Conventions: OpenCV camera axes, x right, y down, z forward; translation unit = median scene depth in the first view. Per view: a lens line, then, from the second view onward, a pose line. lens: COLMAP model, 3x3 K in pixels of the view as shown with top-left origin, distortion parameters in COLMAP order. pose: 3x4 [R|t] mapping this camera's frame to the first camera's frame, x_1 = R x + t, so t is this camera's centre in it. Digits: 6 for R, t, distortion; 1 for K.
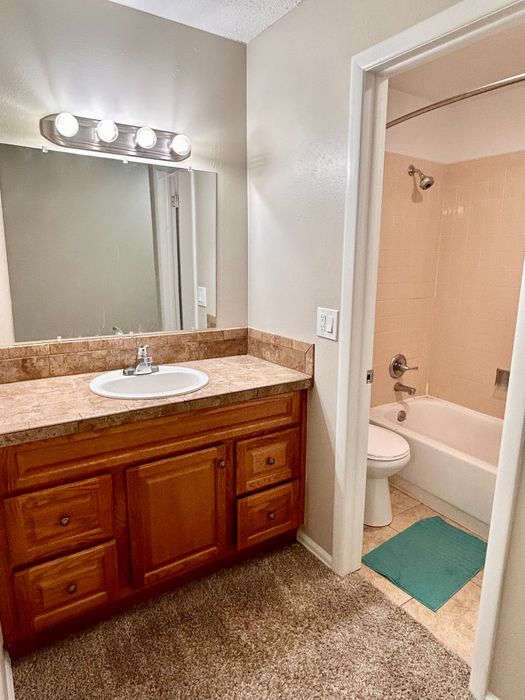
lens RADIAL K [[442.0, 0, 262.9], [0, 442.0, 351.9], [0, 0, 1]] dist [0.002035, -0.012442]
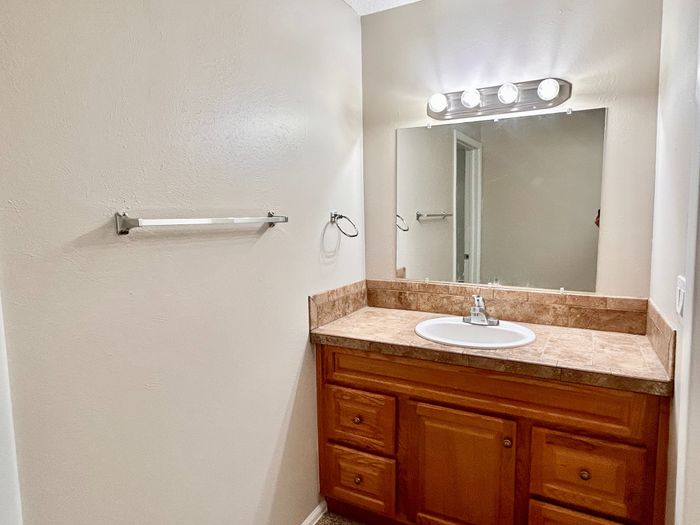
lens RADIAL K [[442.0, 0, 350.7], [0, 442.0, 259.3], [0, 0, 1]] dist [0.002035, -0.012442]
pose [[0.464213, 0.068154, -0.883097, 0.494423], [-0.171428, 0.985096, -0.014088, -0.033097], [0.868975, 0.157928, 0.468978, 0.271354]]
